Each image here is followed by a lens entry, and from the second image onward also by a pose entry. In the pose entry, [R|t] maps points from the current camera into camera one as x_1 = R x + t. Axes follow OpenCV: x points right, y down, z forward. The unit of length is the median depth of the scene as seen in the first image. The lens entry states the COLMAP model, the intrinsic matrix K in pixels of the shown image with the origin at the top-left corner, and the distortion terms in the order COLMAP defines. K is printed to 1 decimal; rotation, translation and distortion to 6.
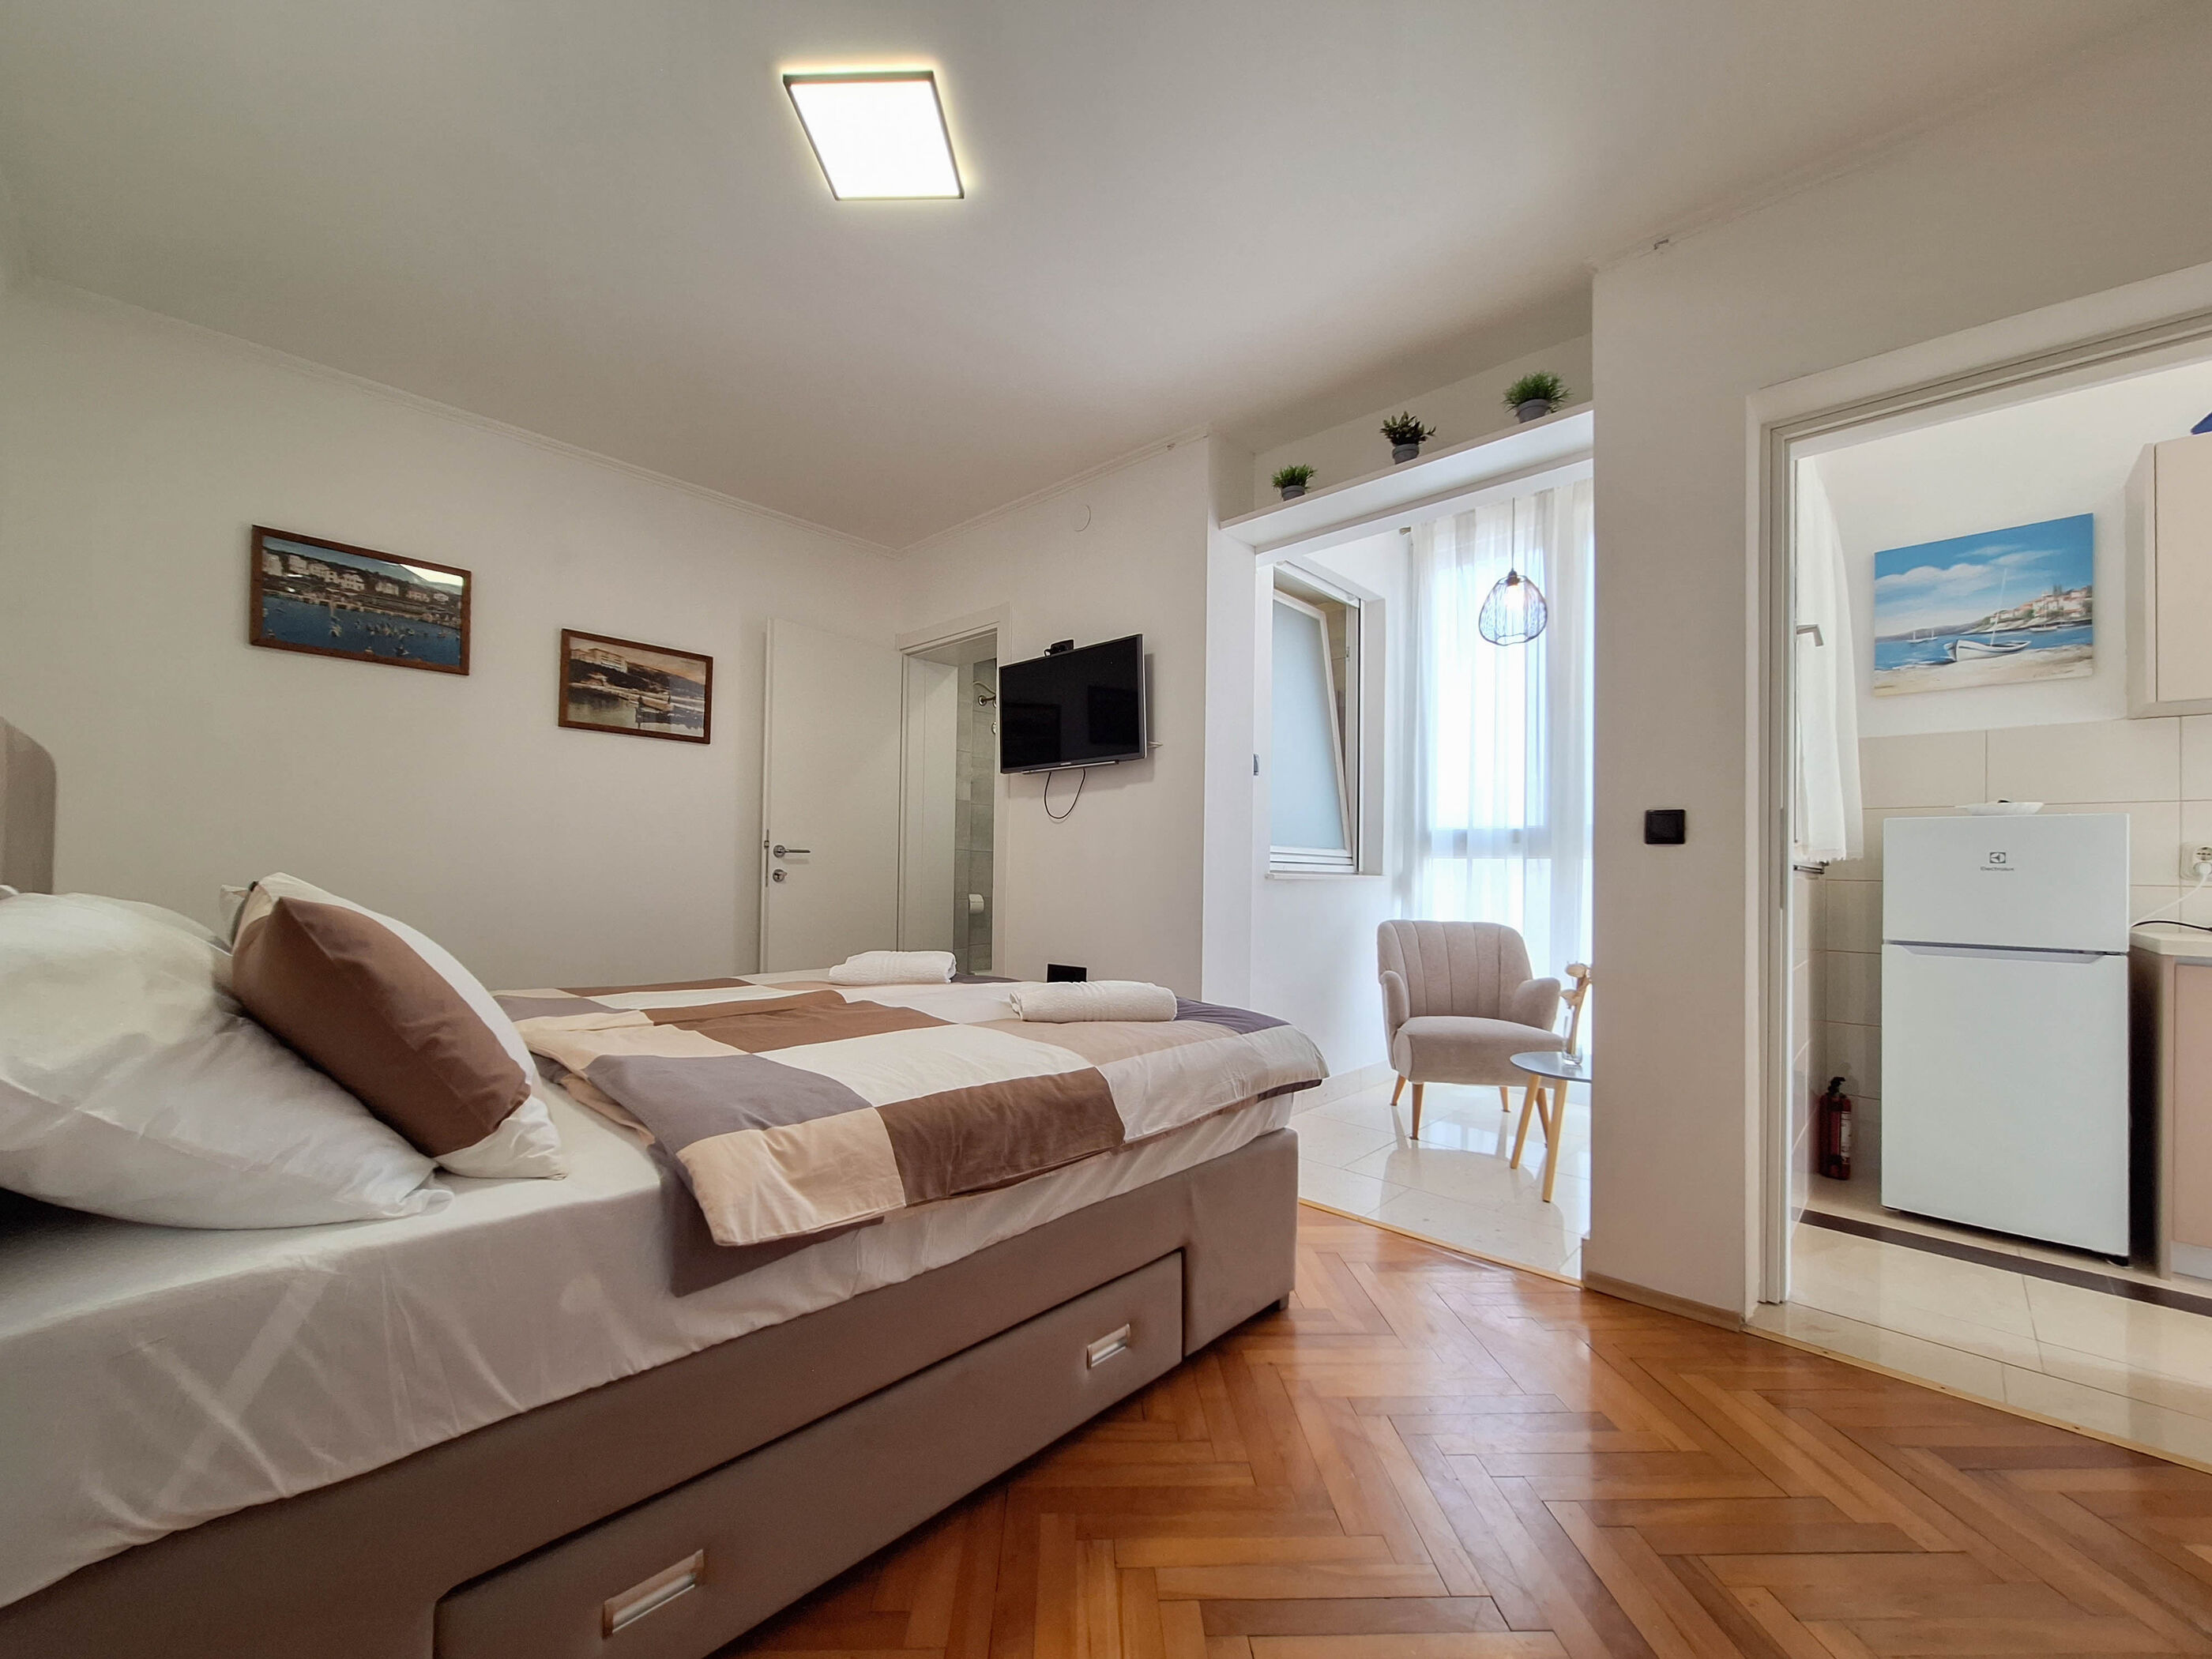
lens RADIAL K [[860.1, 0, 1097.7], [0, 860.1, 858.8], [0, 0, 1]] dist [-0.013263, 0.000029]
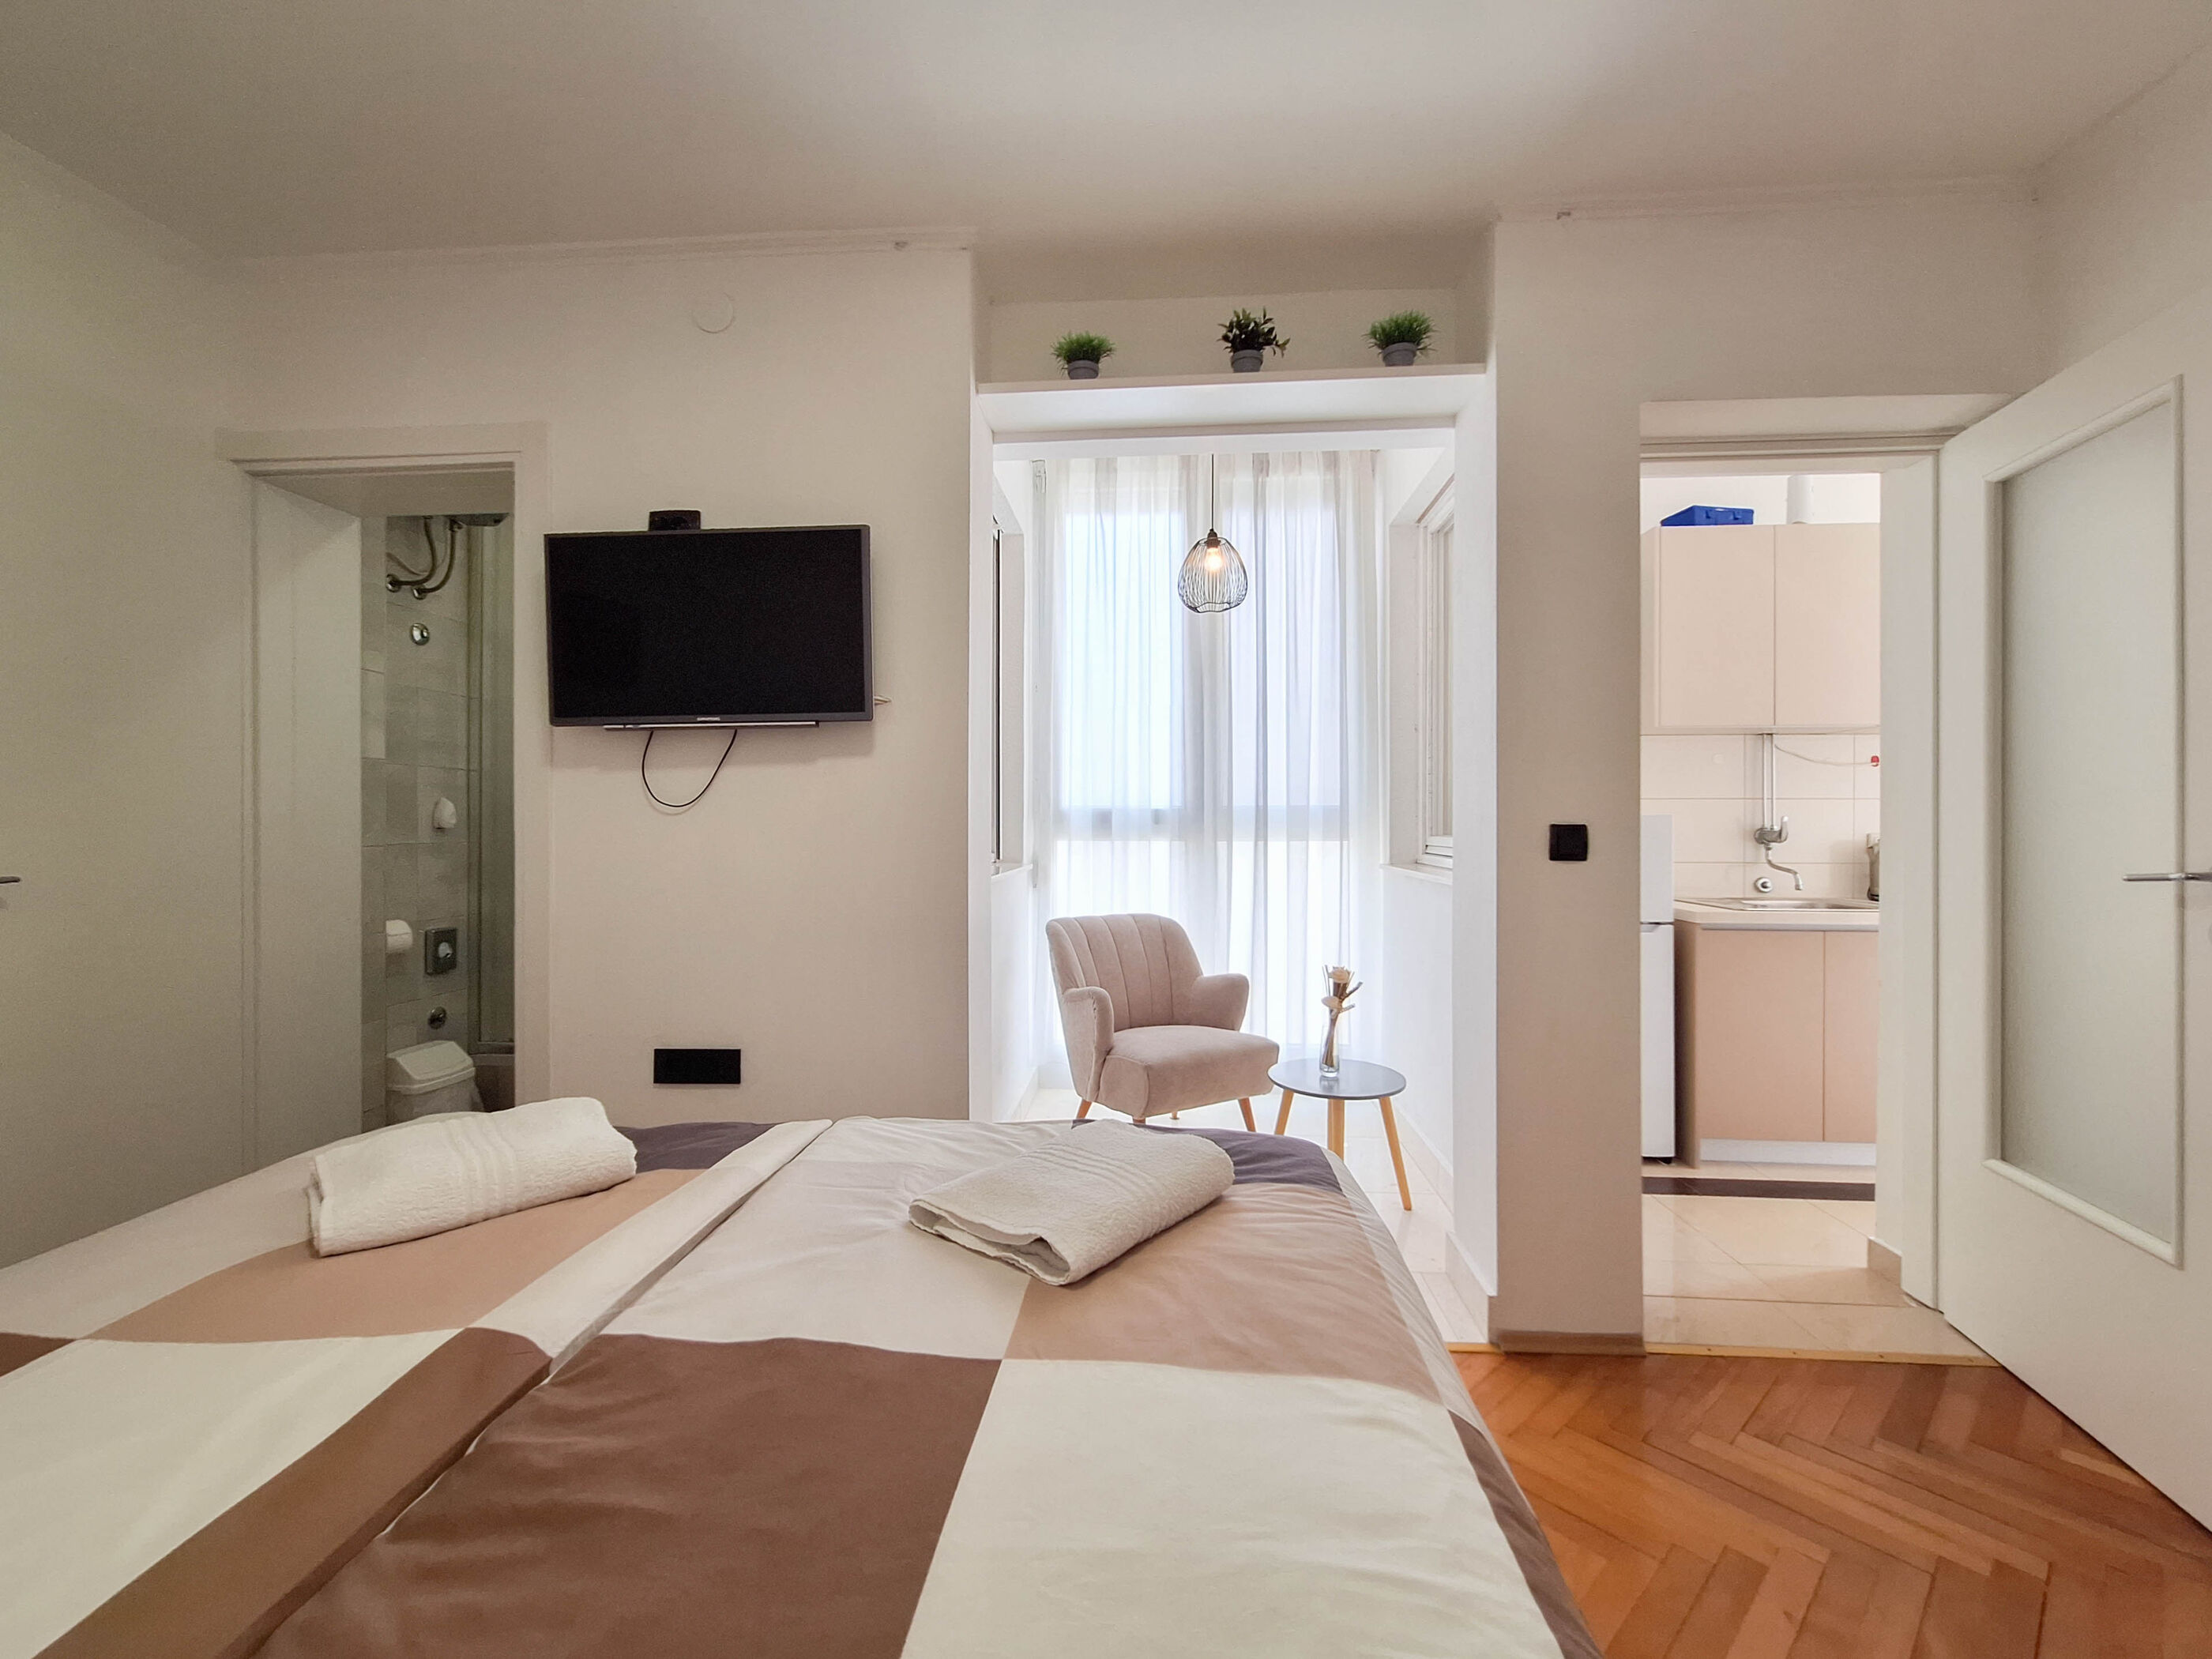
lens RADIAL K [[899.3, 0, 1102.4], [0, 899.3, 826.1], [0, 0, 1]] dist [-0.011487, -0.000044]
pose [[0.775841, -0.018593, 0.630655, -0.231306], [0.002312, 0.999643, 0.026627, -0.054958], [-0.630925, -0.019200, 0.775607, 0.360639]]
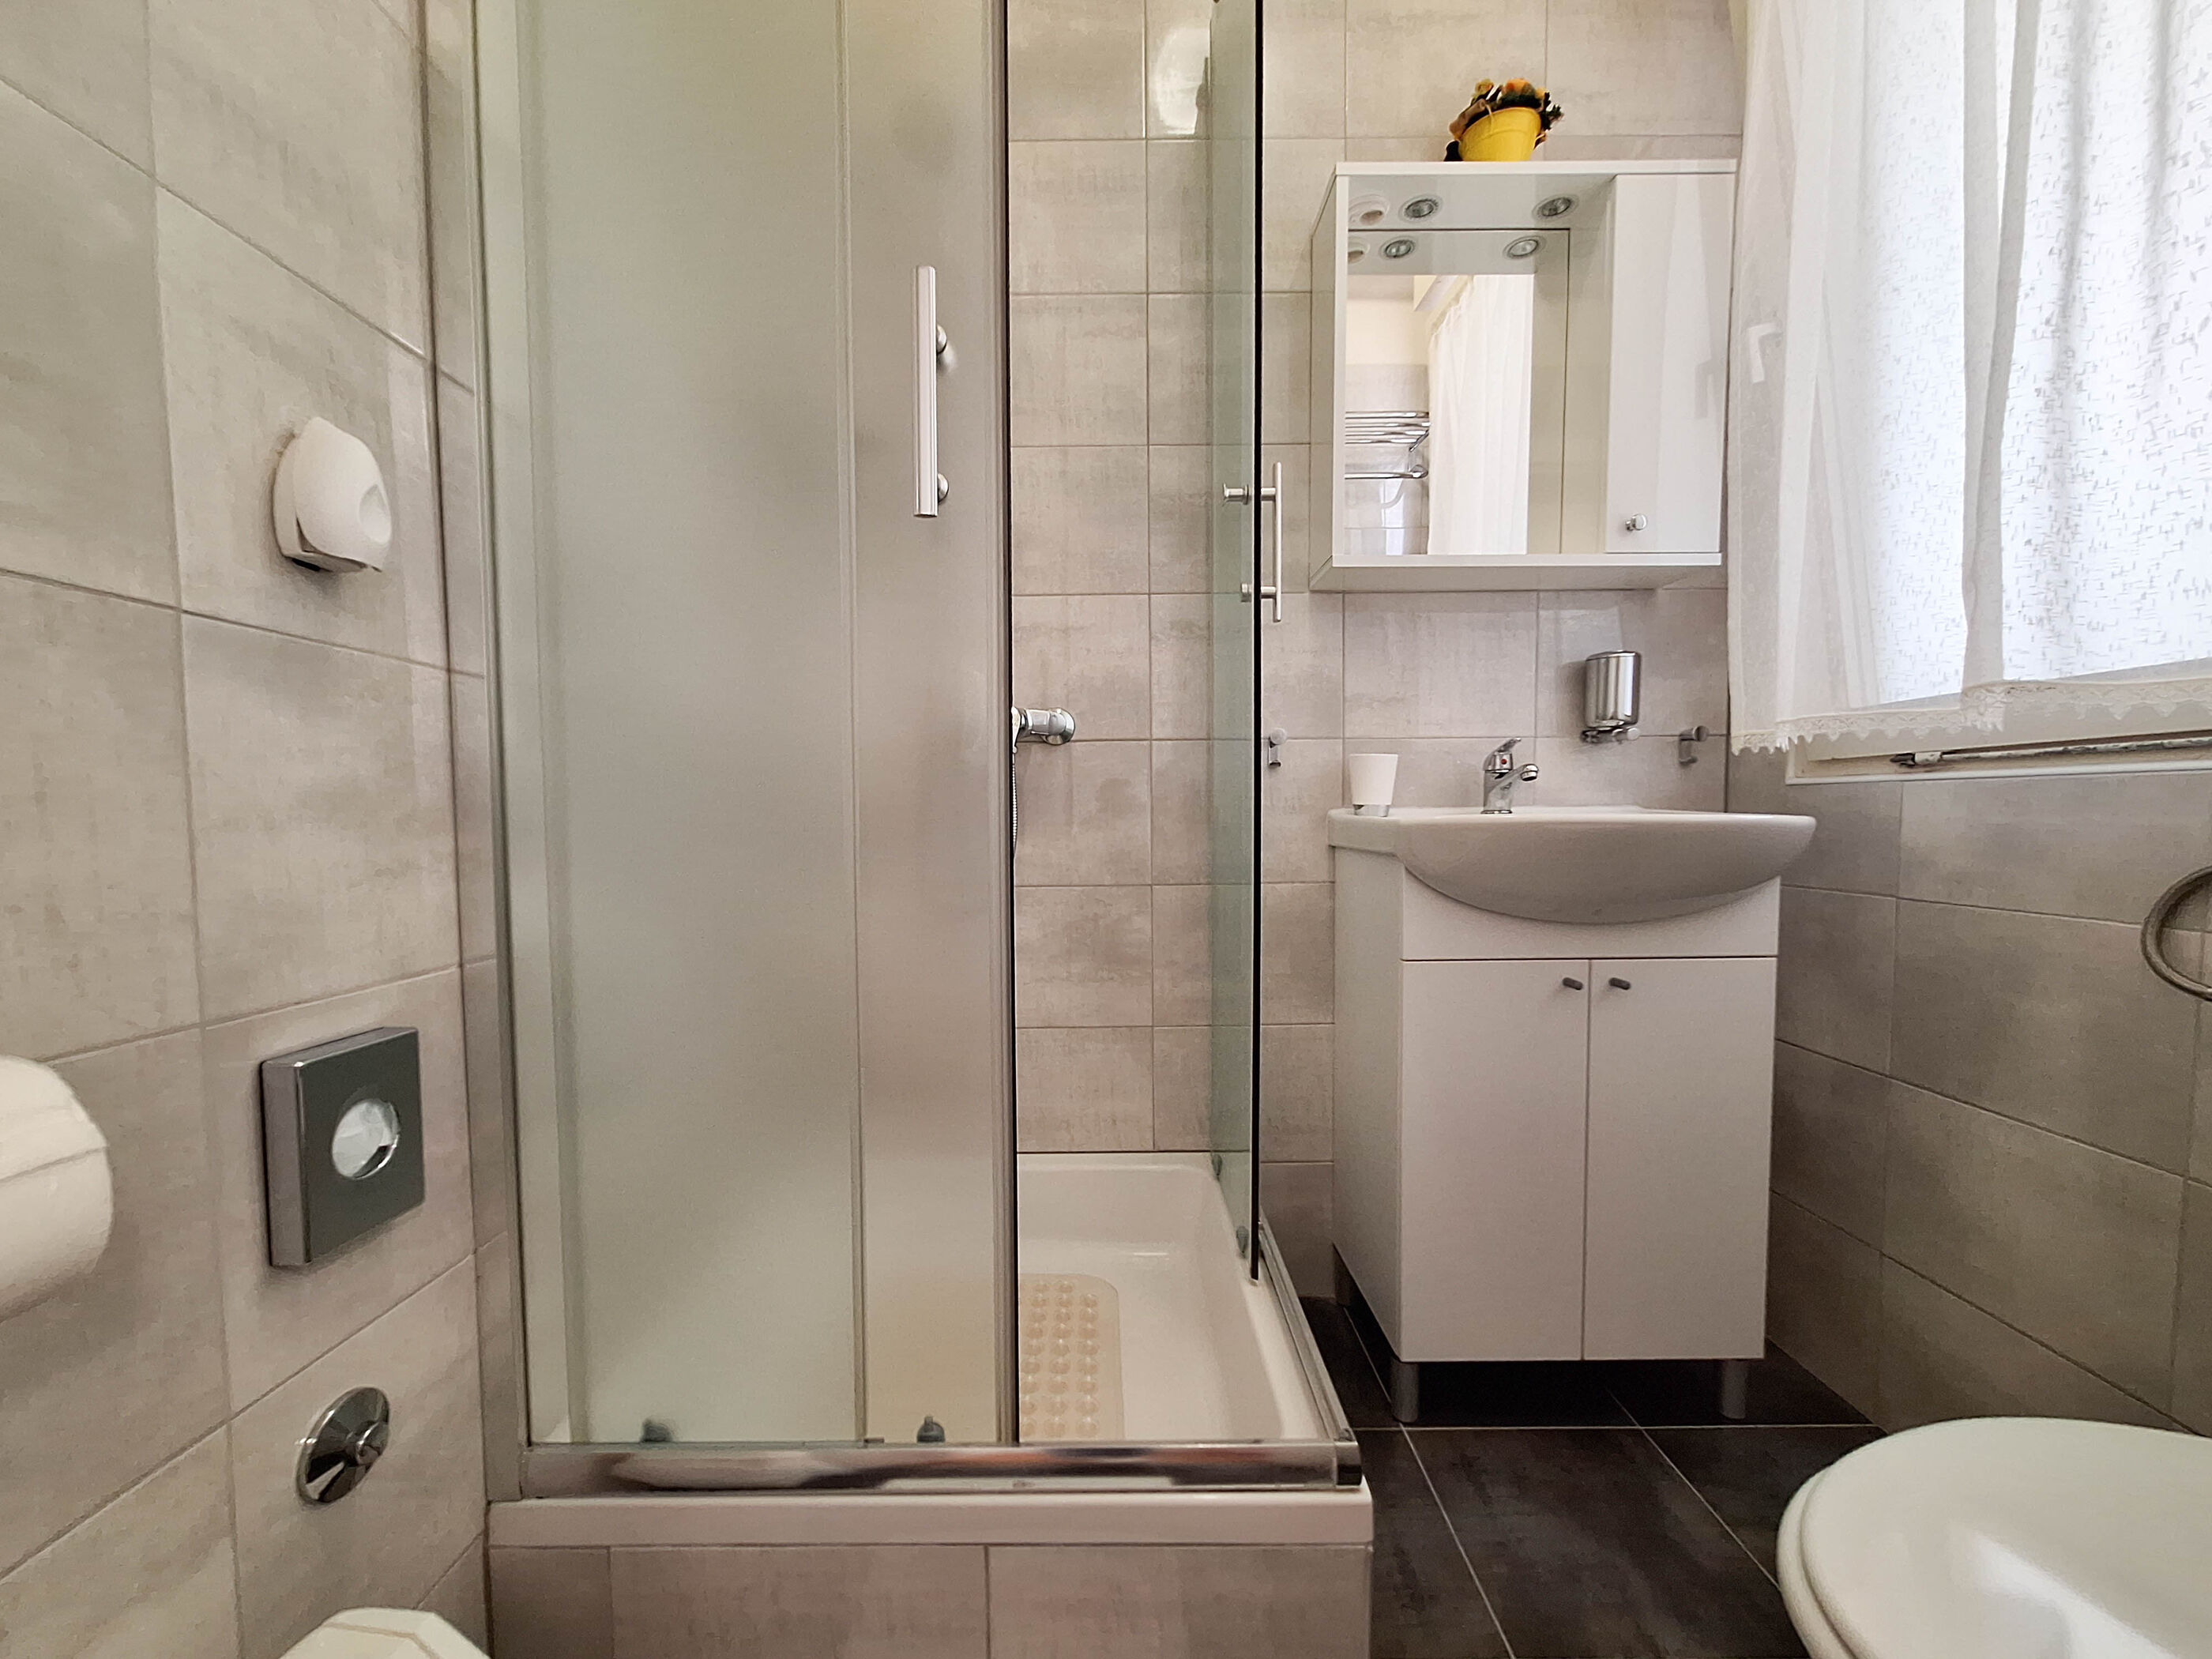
lens RADIAL K [[860.1, 0, 1097.7], [0, 860.1, 858.8], [0, 0, 1]] dist [-0.013263, 0.000029]
pose [[0.712533, -0.060711, 0.699008, -0.189273], [-0.001198, 0.996143, 0.087740, 0.019342], [-0.701638, -0.063355, 0.709711, 1.294096]]
